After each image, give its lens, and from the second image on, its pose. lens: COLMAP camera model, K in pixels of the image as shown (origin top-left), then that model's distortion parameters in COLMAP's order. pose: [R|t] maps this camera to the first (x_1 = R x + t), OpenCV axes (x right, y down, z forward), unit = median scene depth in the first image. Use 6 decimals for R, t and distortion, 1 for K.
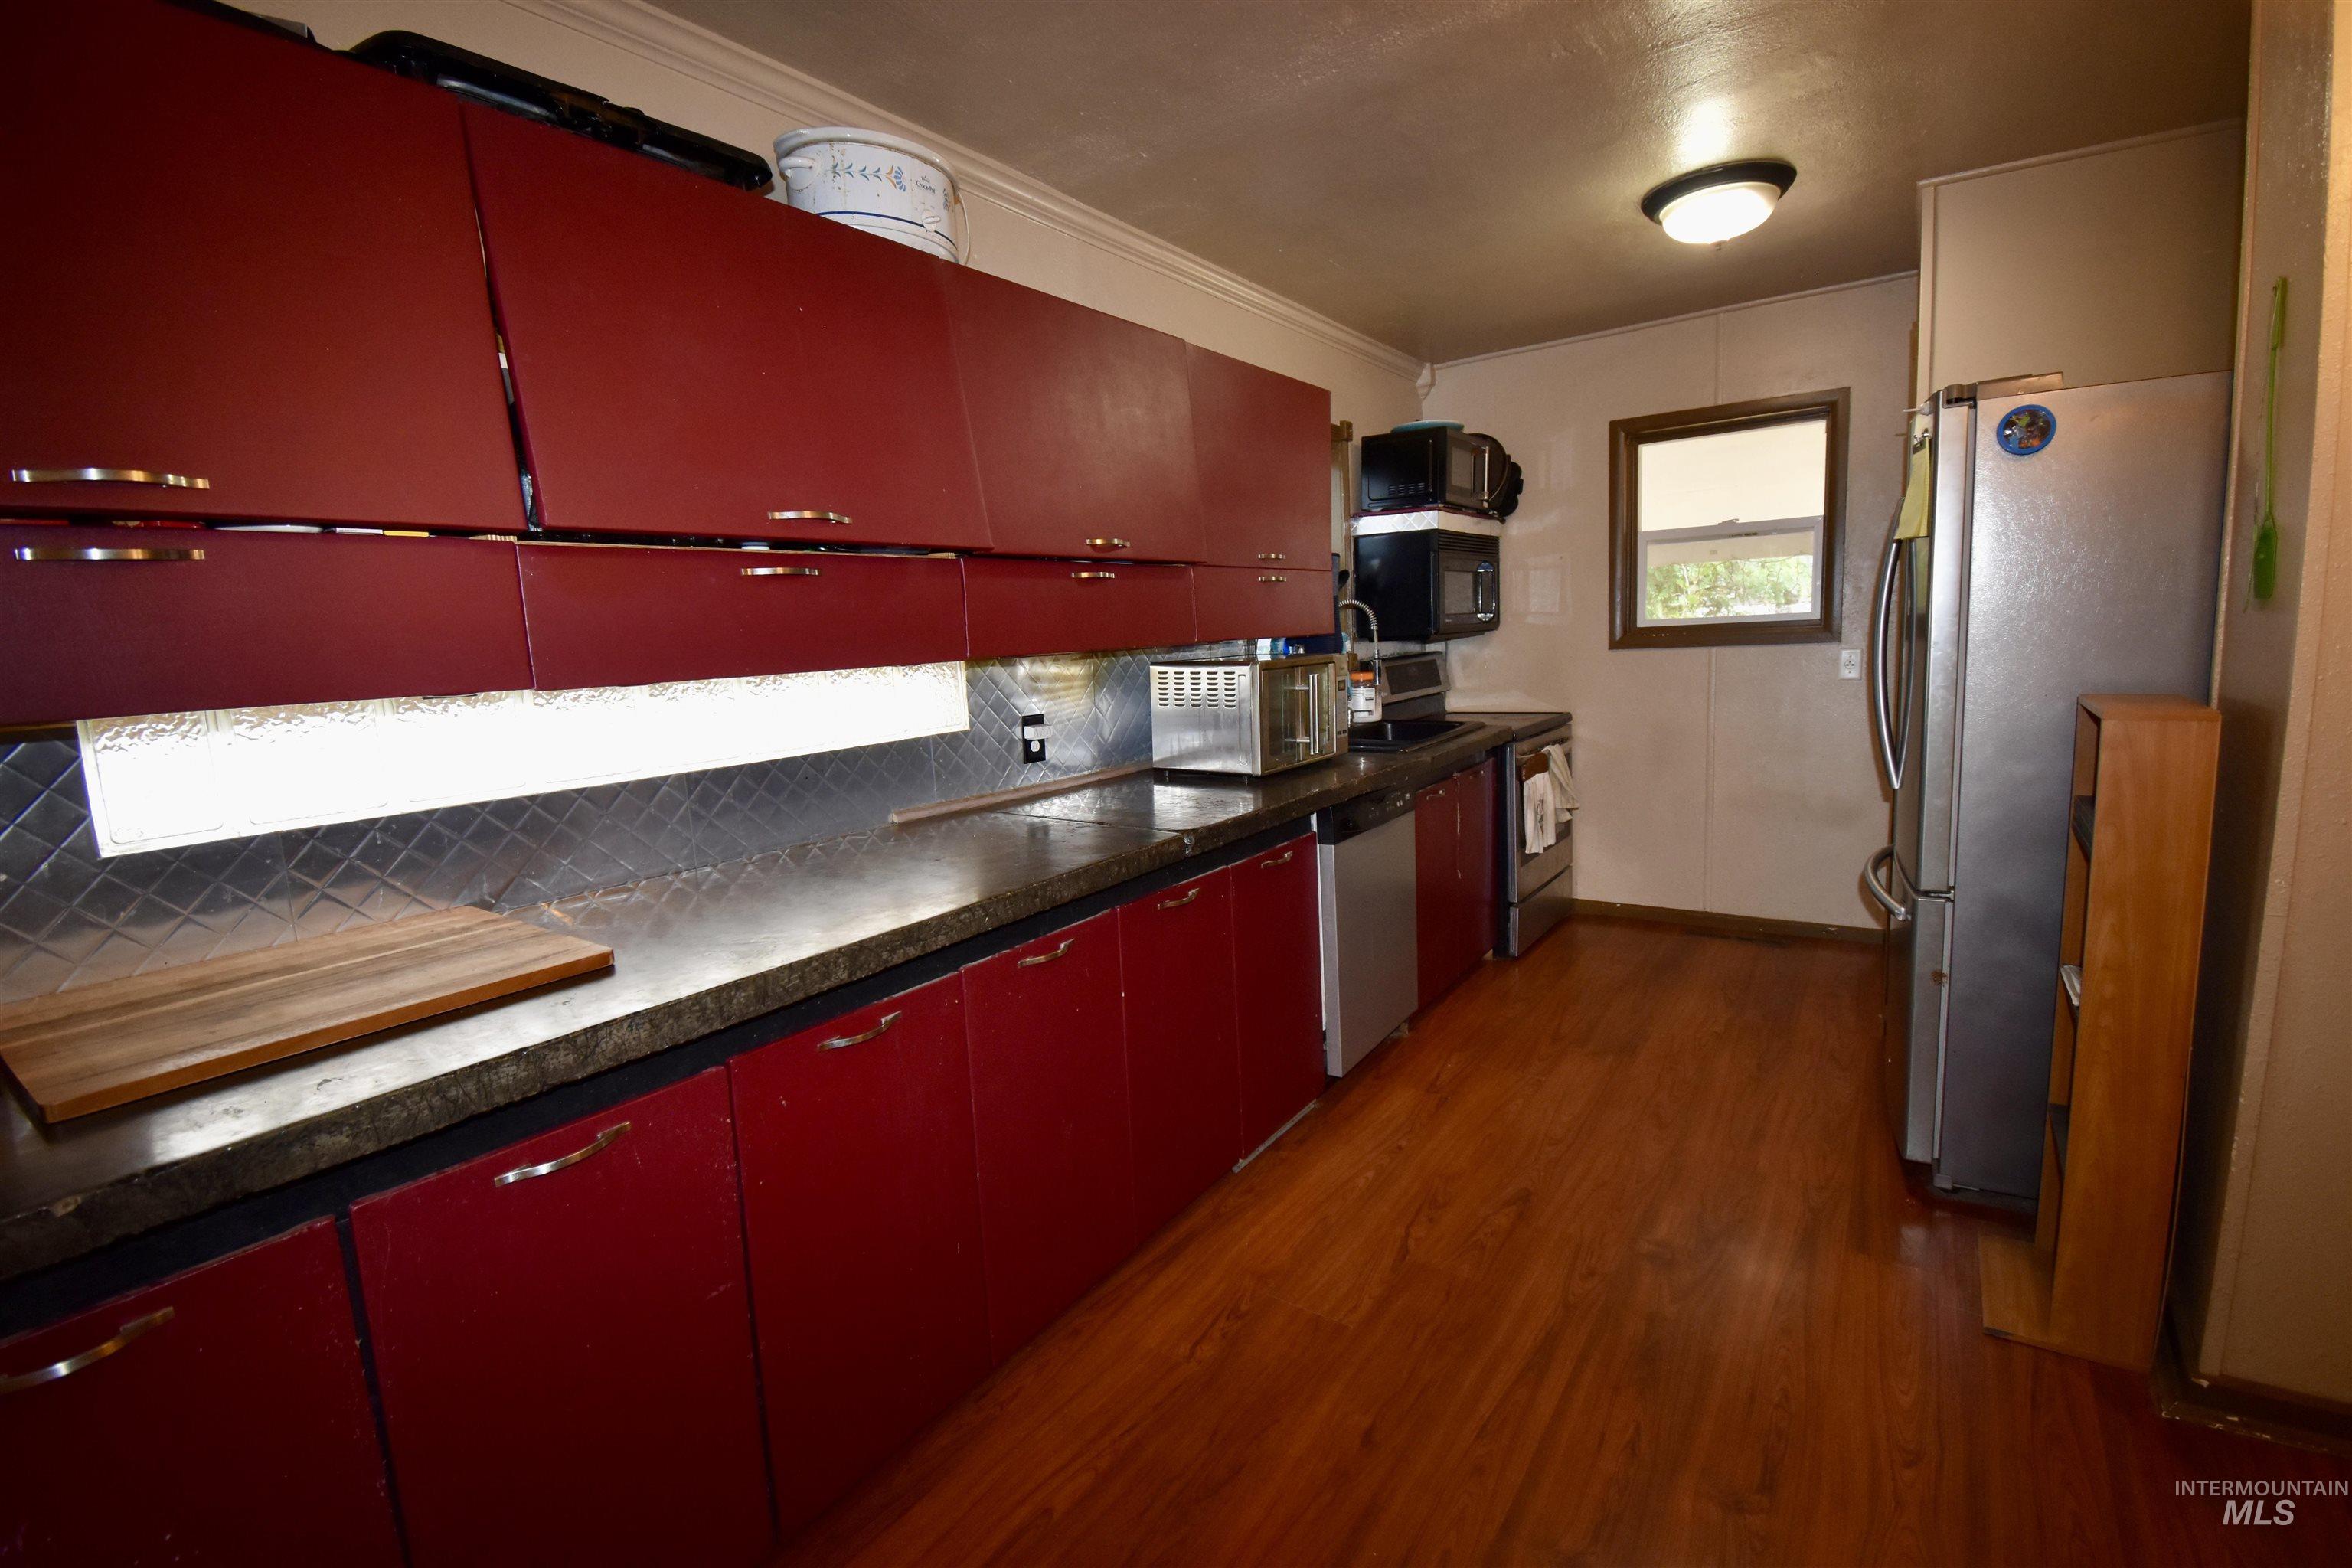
lens RADIAL K [[1050.3, 0, 1176.0], [0, 1050.3, 784.0], [0, 0, 1]] dist [0.023741, -0.028282]
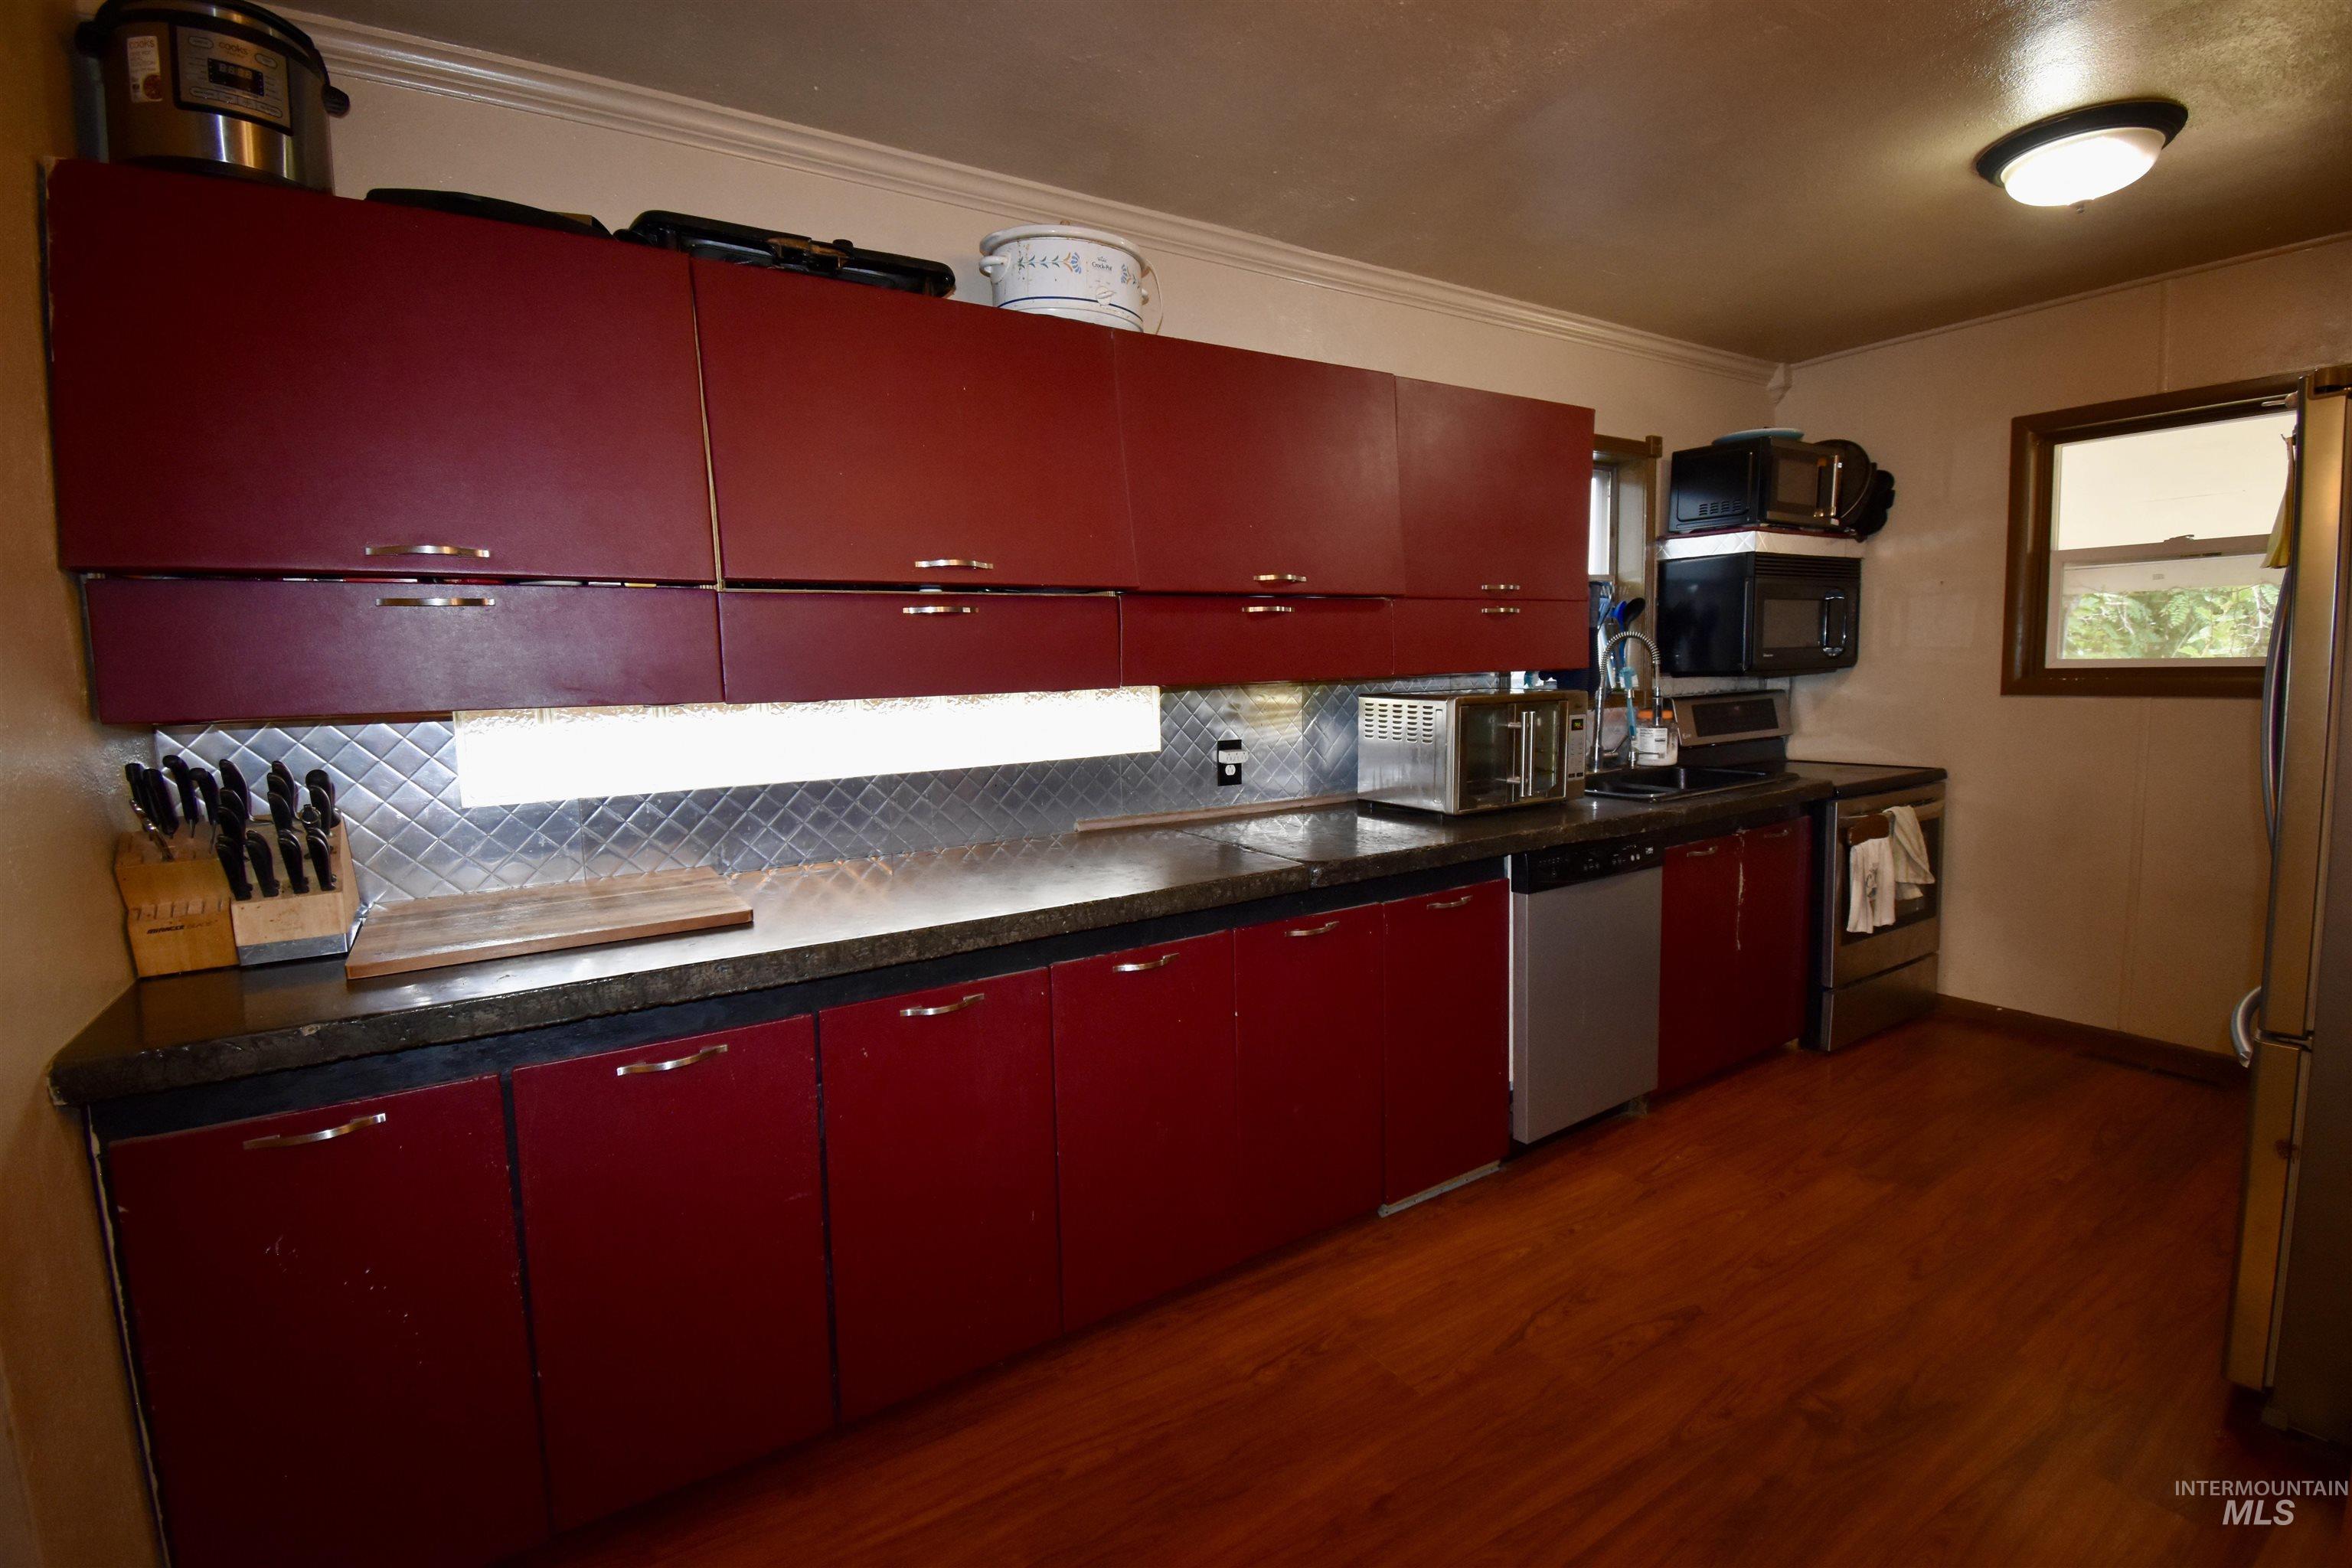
lens RADIAL K [[1050.3, 0, 1176.0], [0, 1050.3, 784.0], [0, 0, 1]] dist [0.023741, -0.028282]
pose [[0.922546, 0.065180, -0.380342, 0.212595], [-0.072394, 0.997365, -0.004677, -0.013002], [0.379035, 0.031849, 0.924834, 0.008693]]
